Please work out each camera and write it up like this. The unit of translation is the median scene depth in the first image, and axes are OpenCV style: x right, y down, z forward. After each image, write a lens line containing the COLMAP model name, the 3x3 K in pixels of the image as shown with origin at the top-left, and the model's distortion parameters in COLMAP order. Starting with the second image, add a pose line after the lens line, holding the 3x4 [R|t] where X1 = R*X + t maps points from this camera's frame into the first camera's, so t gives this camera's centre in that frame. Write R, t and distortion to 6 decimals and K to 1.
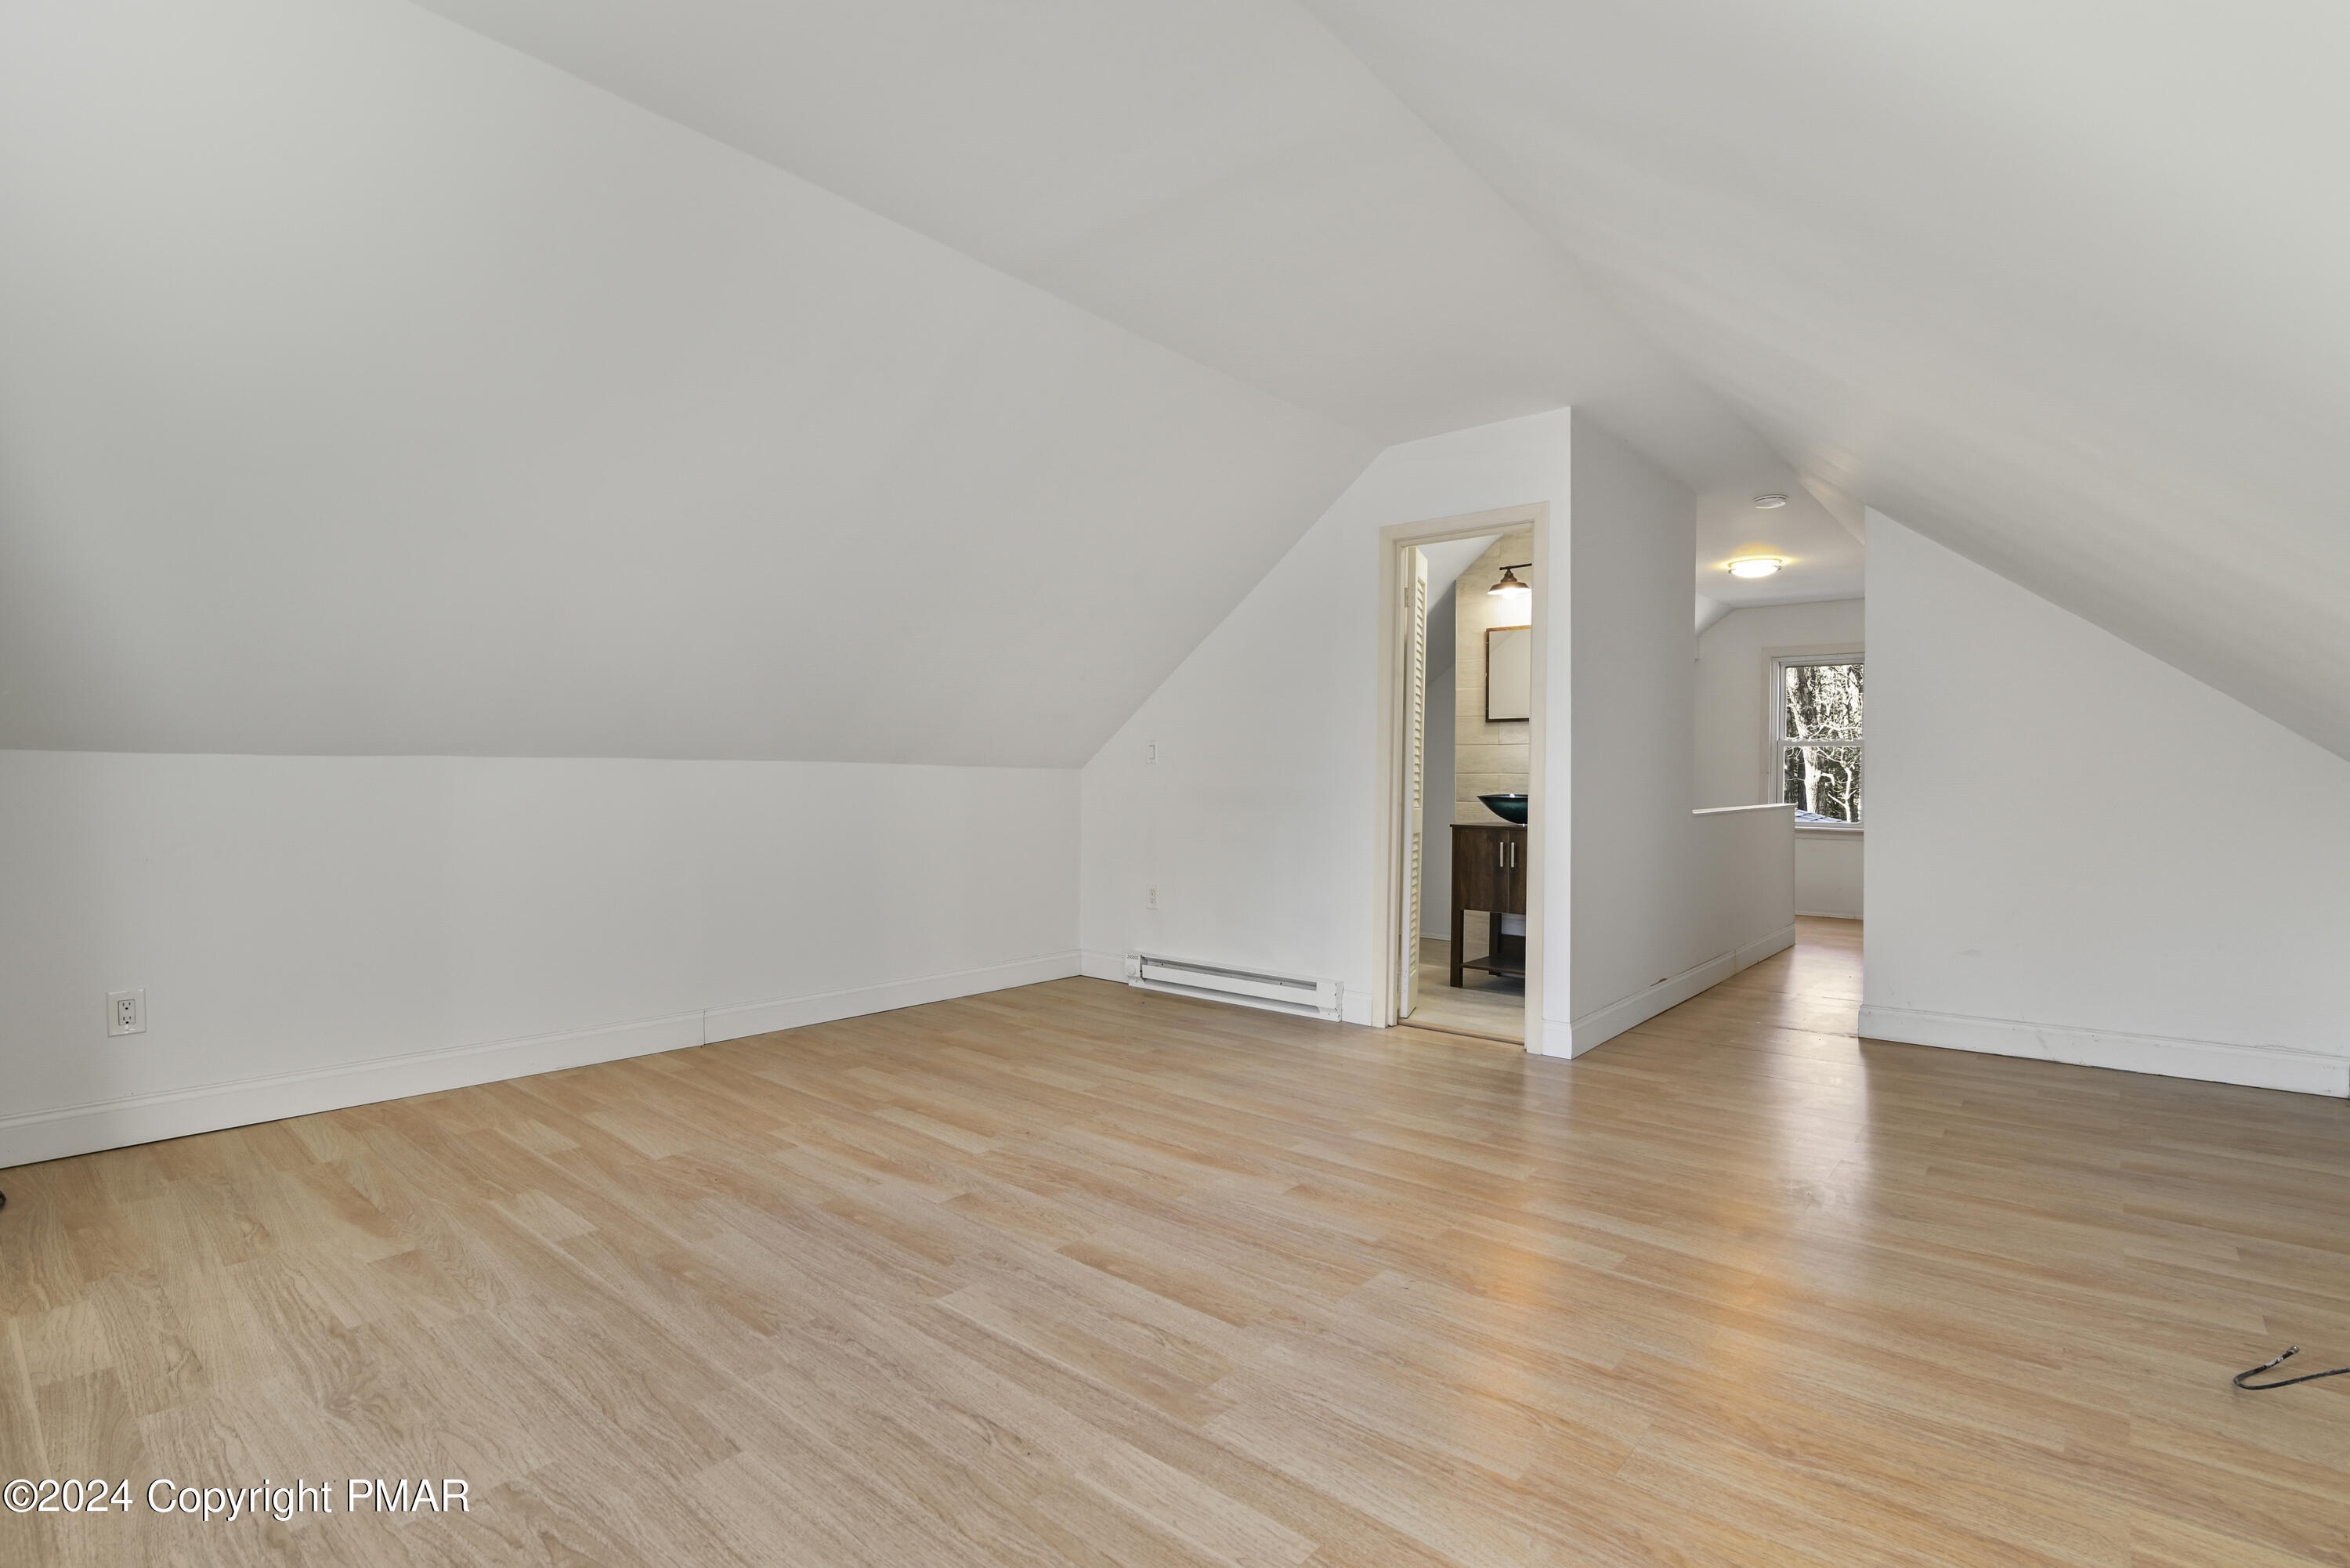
lens RADIAL K [[1101.2, 0, 1196.8], [0, 1101.2, 787.9], [0, 0, 1]] dist [-0.012878, 0.002458]
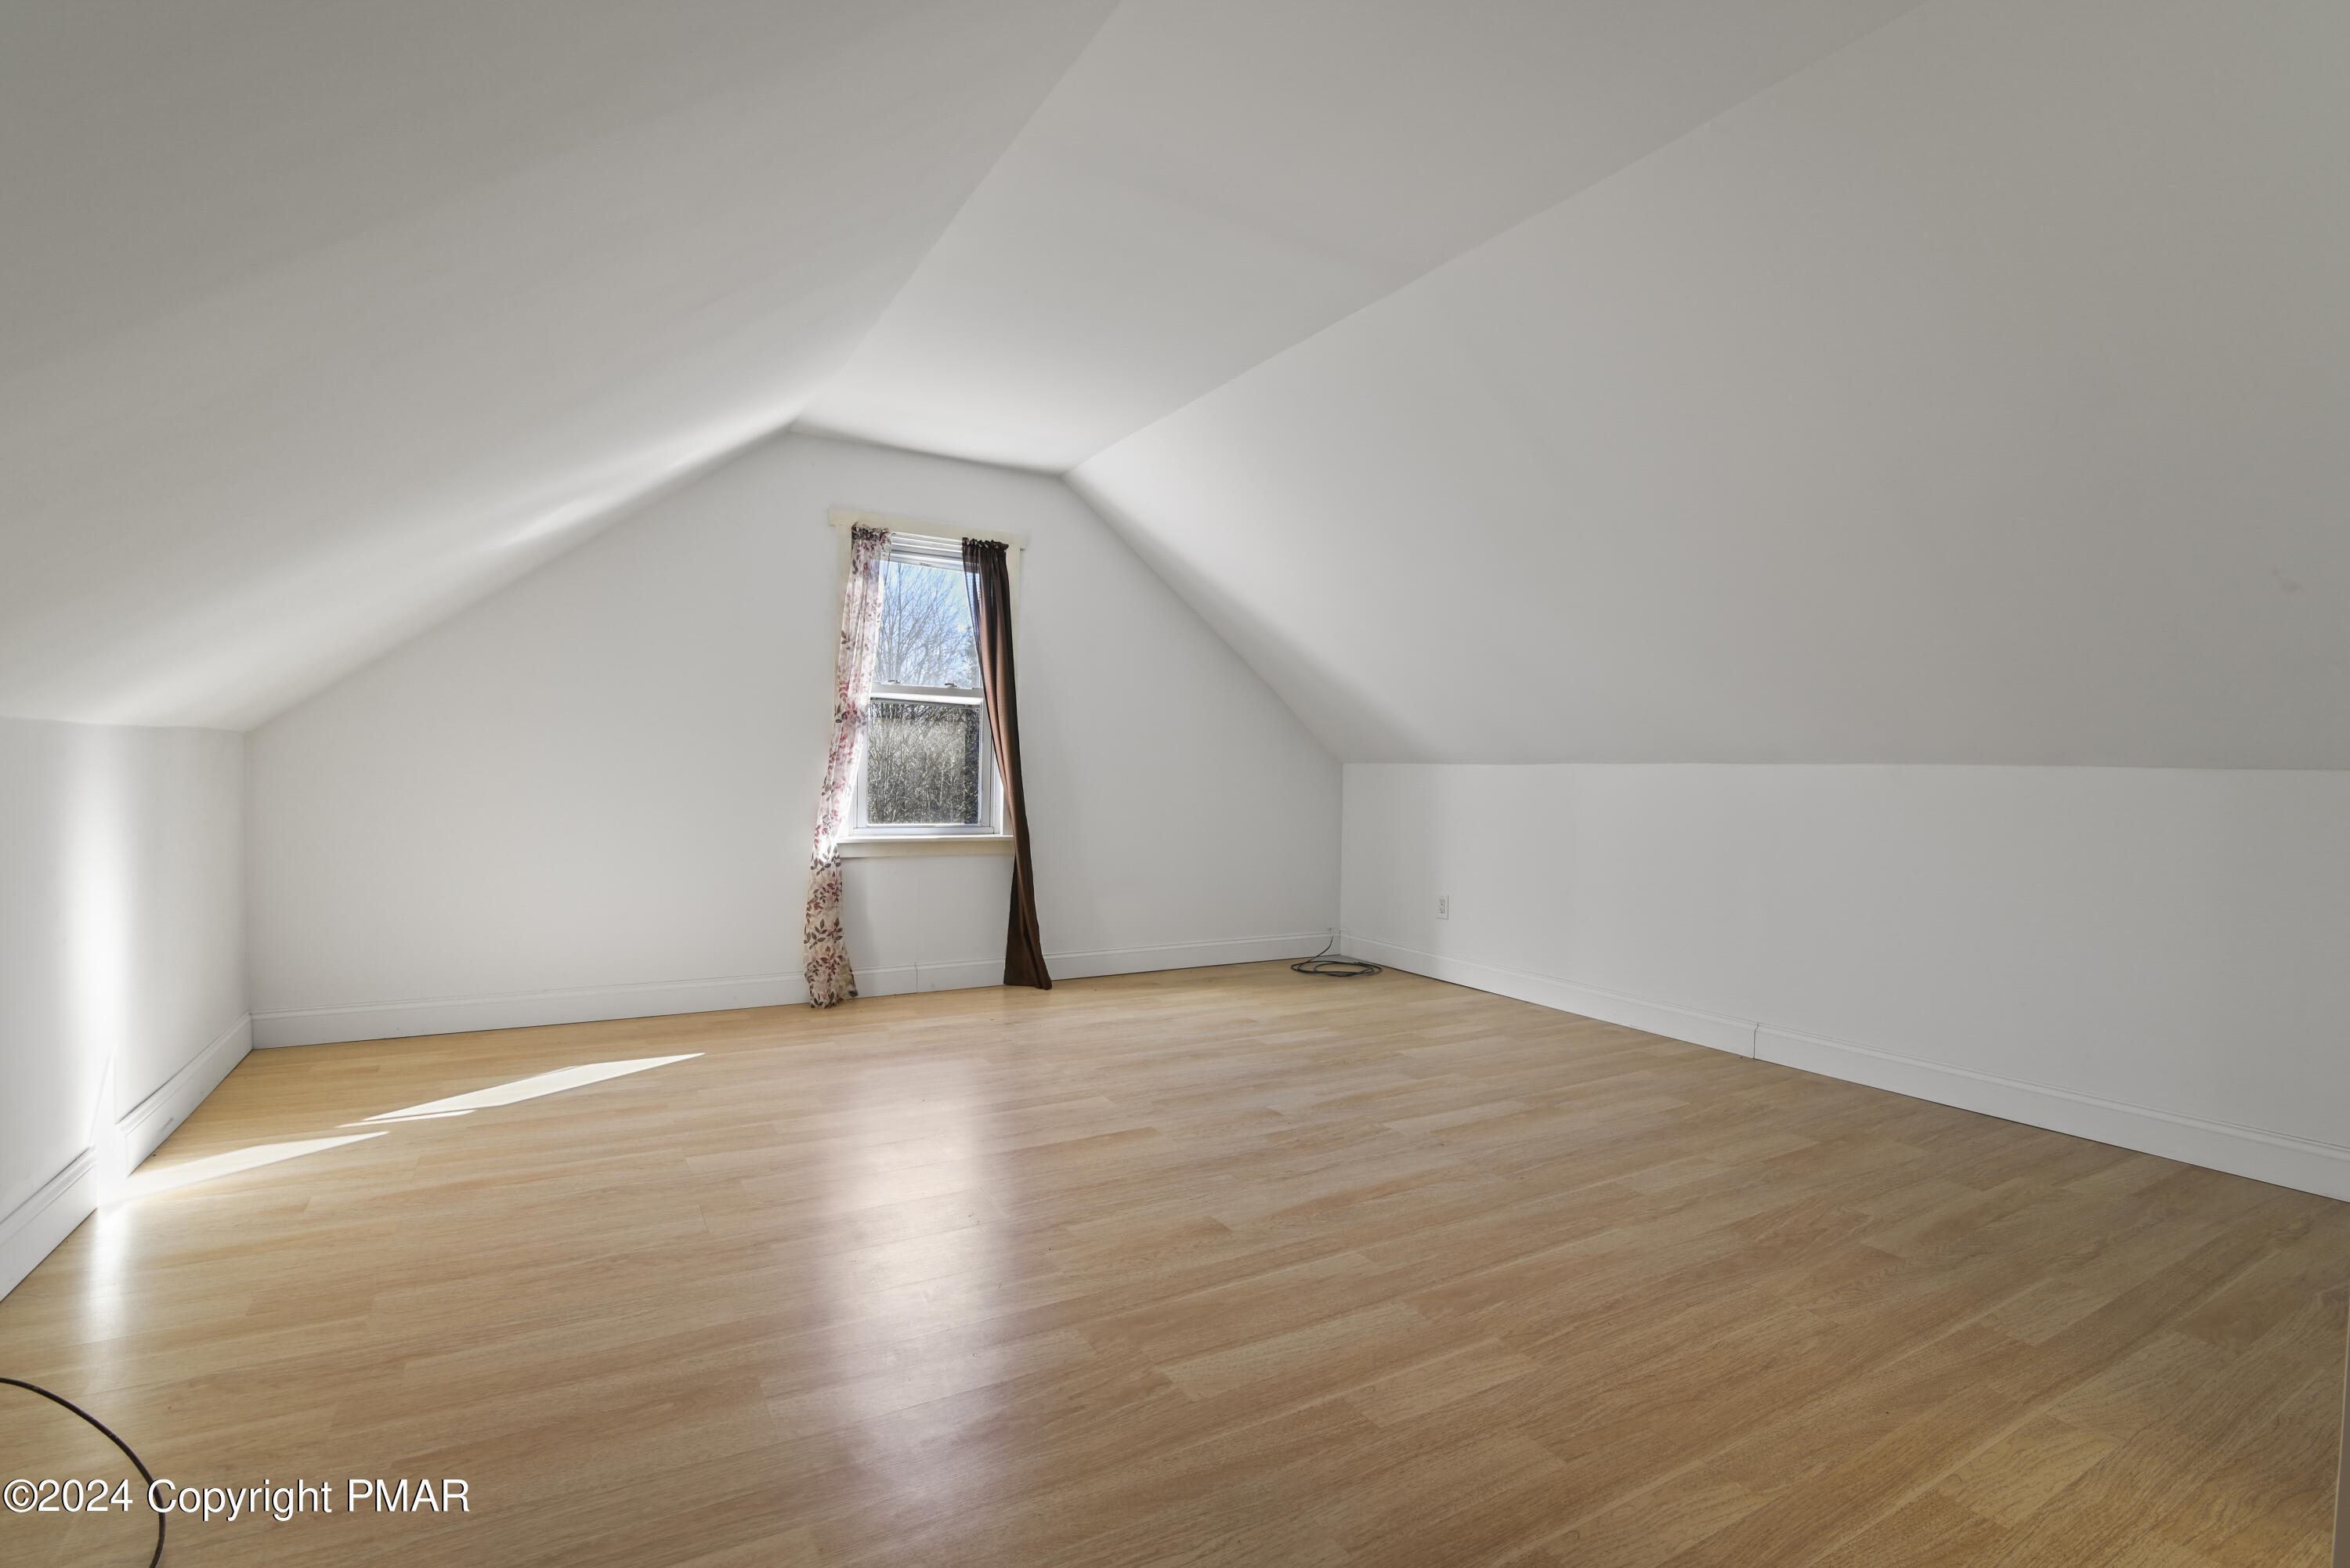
lens RADIAL K [[1101.2, 0, 1166.2], [0, 1101.2, 790.3], [0, 0, 1]] dist [-0.012878, 0.002458]
pose [[-0.357683, 0.001953, -0.933841, 1.072298], [-0.028215, 0.999519, 0.012897, 0.000751], [0.933417, 0.030962, -0.357456, 1.447261]]
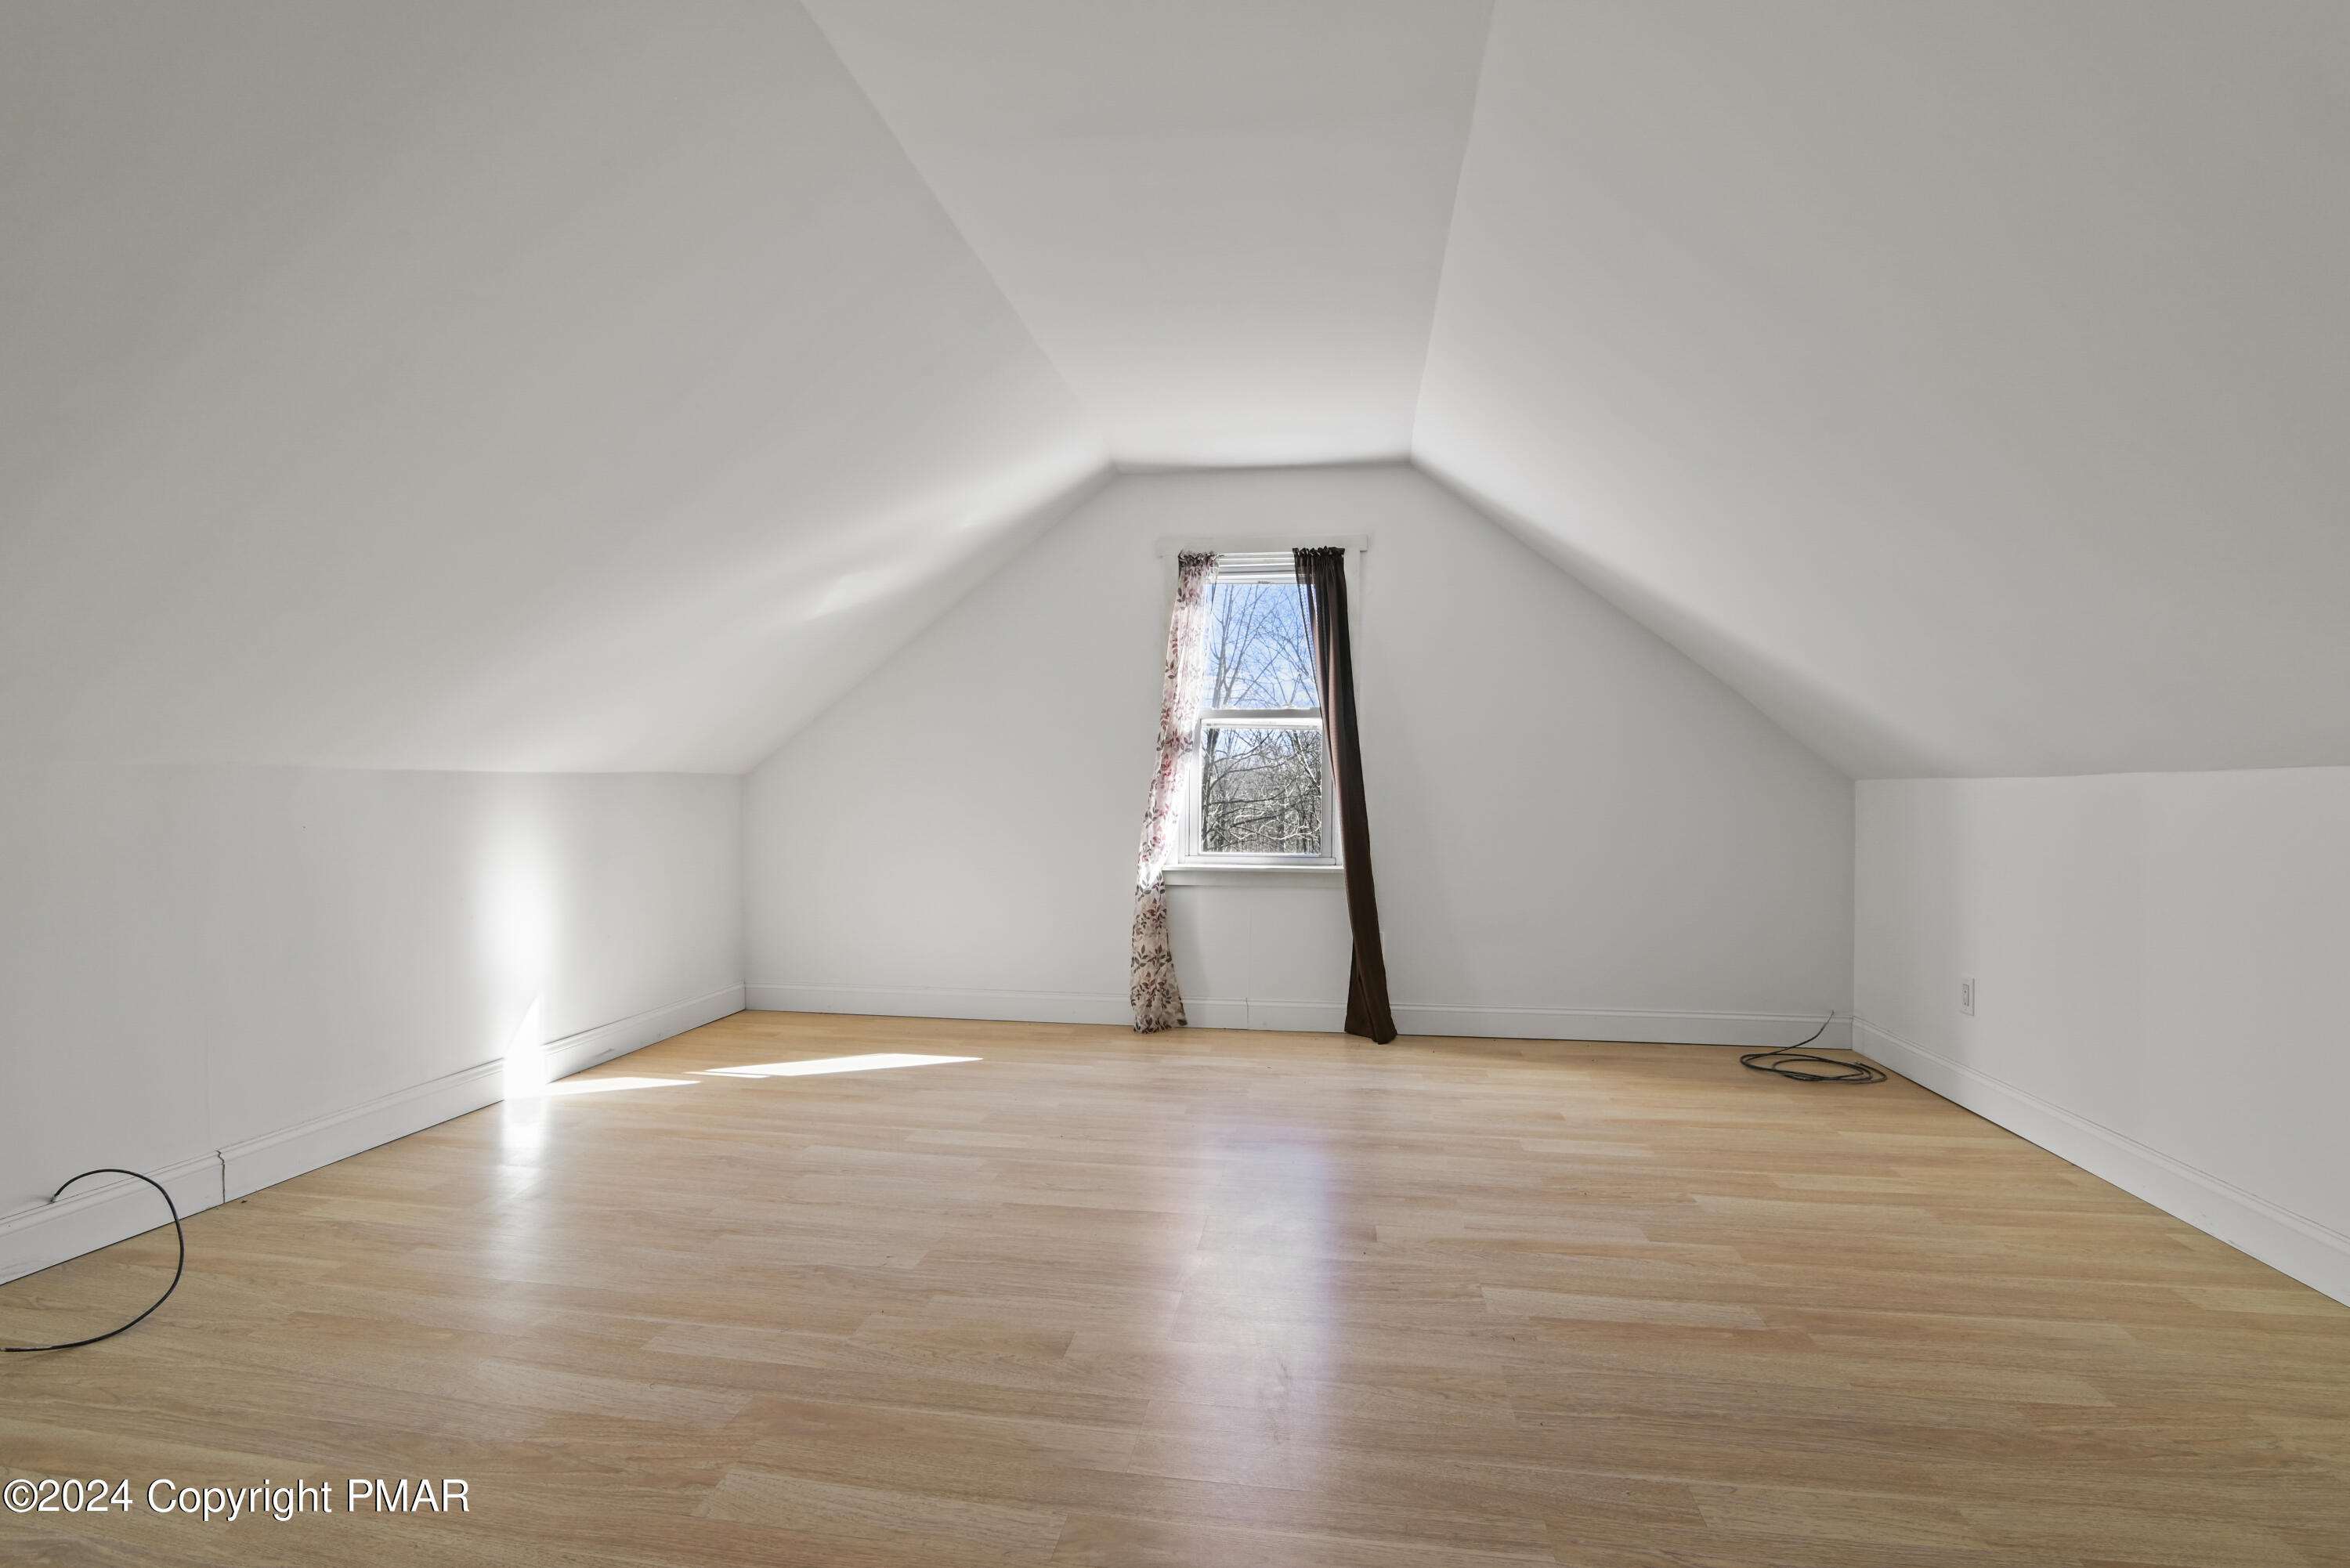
lens RADIAL K [[1101.2, 0, 1150.0], [0, 1101.2, 795.6], [0, 0, 1]] dist [-0.012878, 0.002458]
pose [[-0.873081, -0.007685, -0.487515, 0.458268], [-0.013019, 0.999887, 0.007553, -0.011754], [0.487402, 0.012941, -0.873082, 1.902139]]
